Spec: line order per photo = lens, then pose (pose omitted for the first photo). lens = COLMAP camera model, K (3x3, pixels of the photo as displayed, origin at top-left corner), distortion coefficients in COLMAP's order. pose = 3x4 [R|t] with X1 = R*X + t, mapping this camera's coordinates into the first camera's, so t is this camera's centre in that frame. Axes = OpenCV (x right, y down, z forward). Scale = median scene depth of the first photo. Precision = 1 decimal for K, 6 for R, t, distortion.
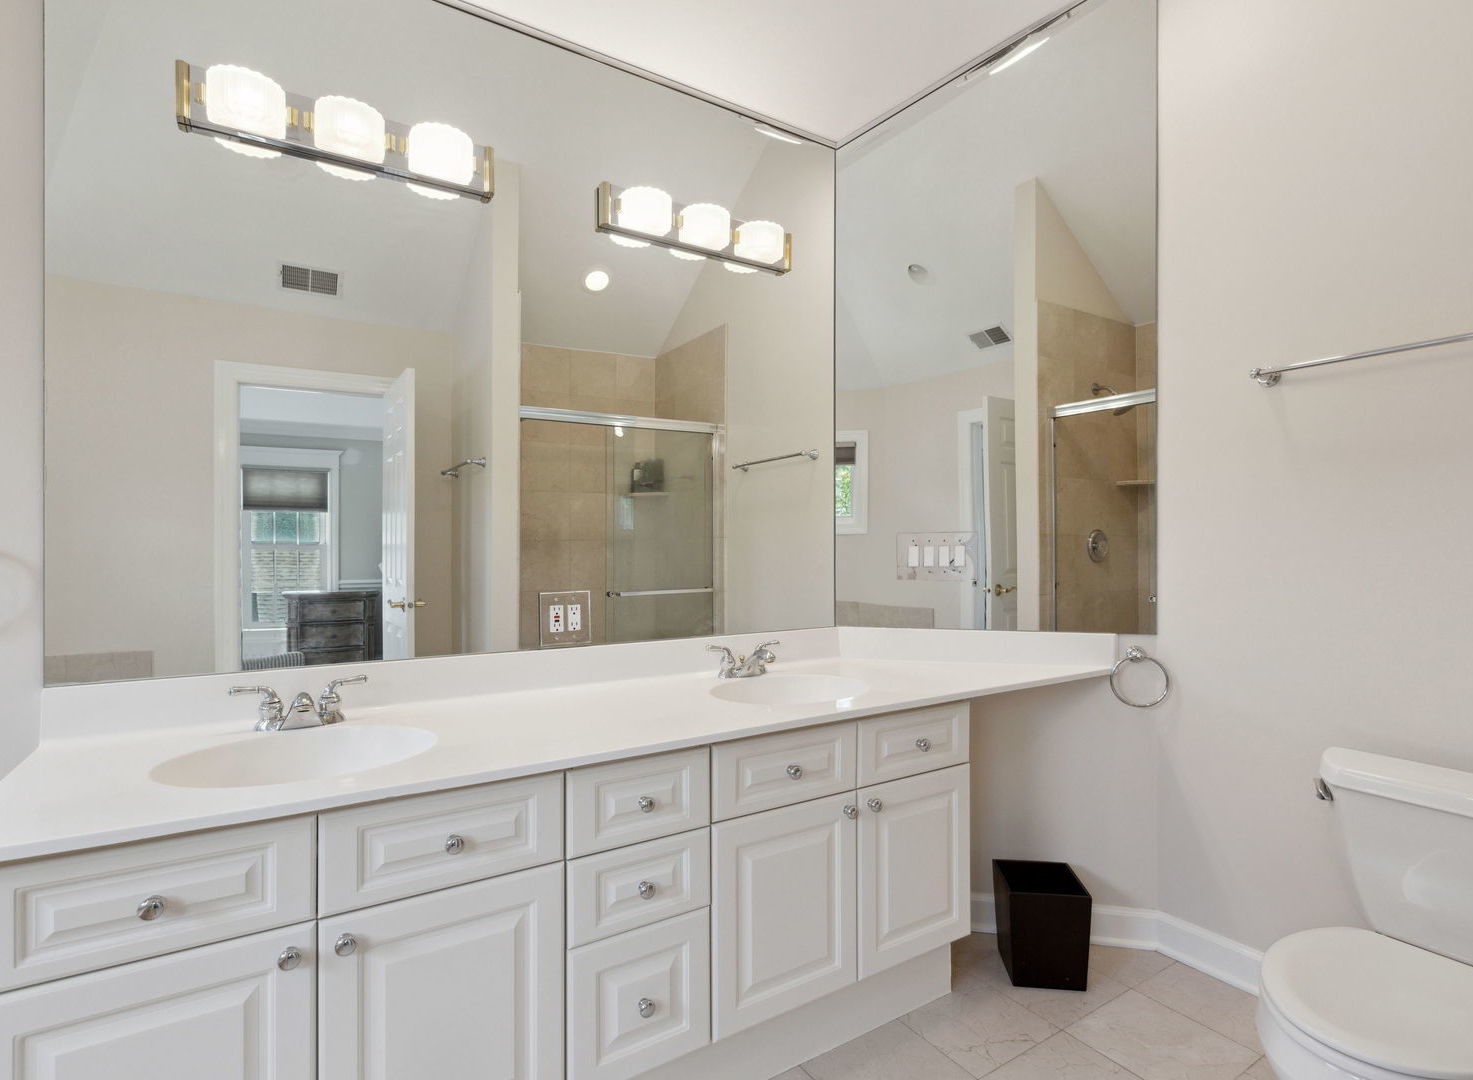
lens RADIAL K [[724.3, 0, 737.1], [0, 724.3, 540.0], [0, 0, 1]] dist [0.007957, -0.003364]
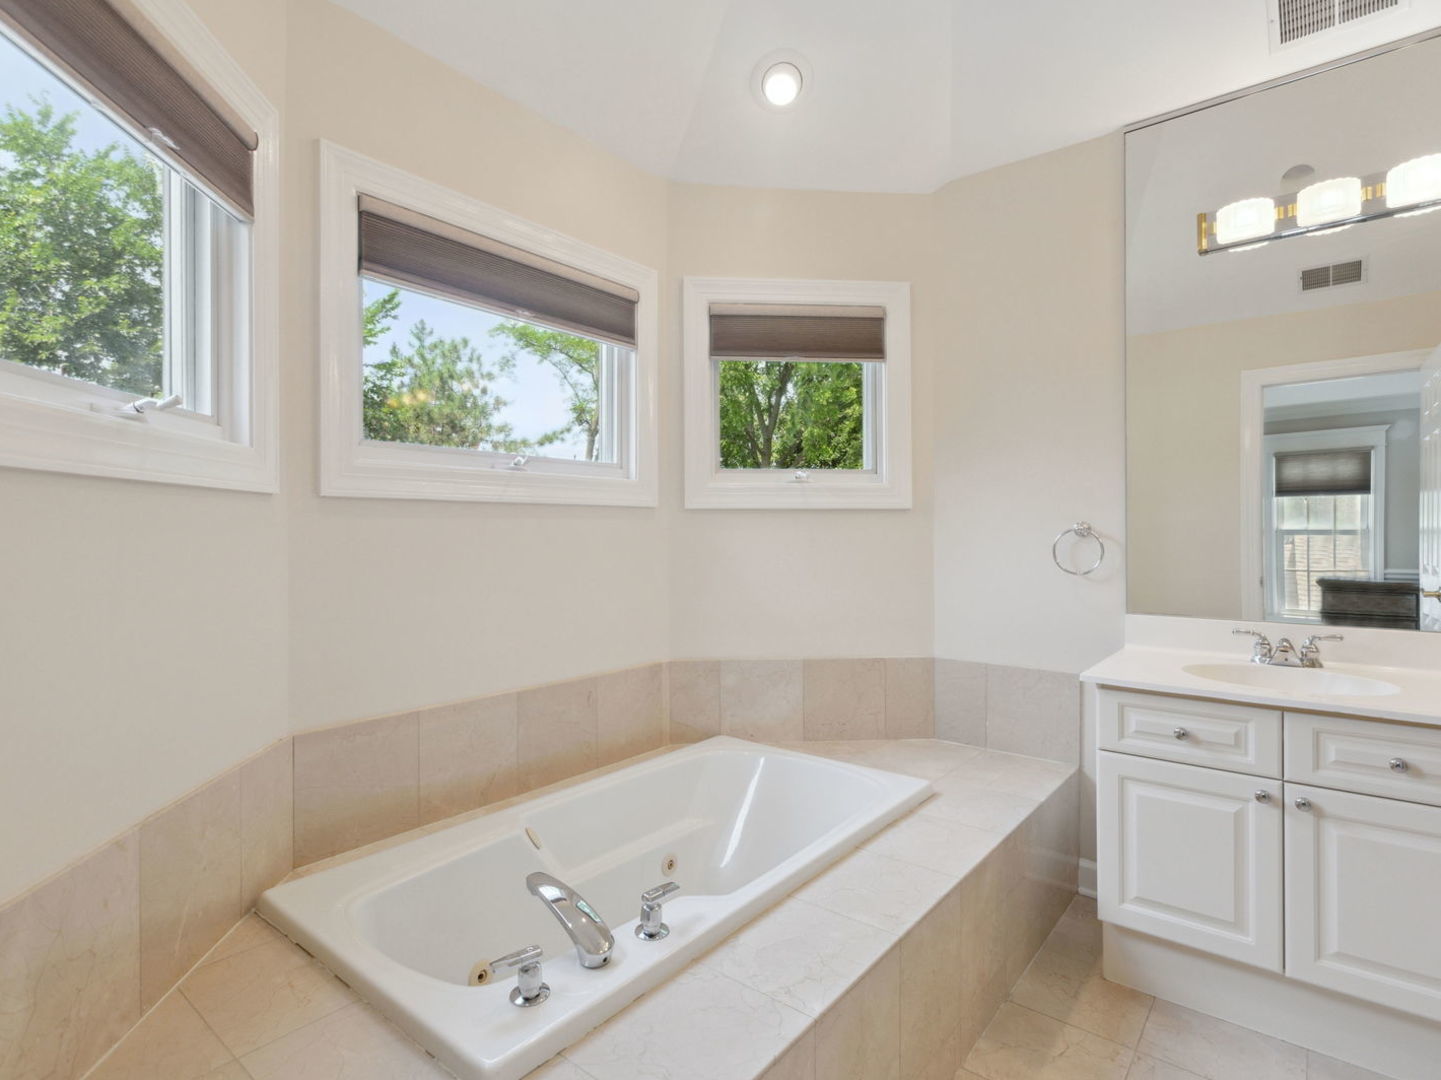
lens RADIAL K [[726.6, 0, 721.8], [0, 726.6, 534.2], [0, 0, 1]] dist [0.005504, -0.001175]
pose [[0.309478, 0.003666, -0.950900, 0.365036], [0.008366, 0.999943, 0.006578, -0.004613], [0.950870, -0.009991, 0.309430, -0.416985]]
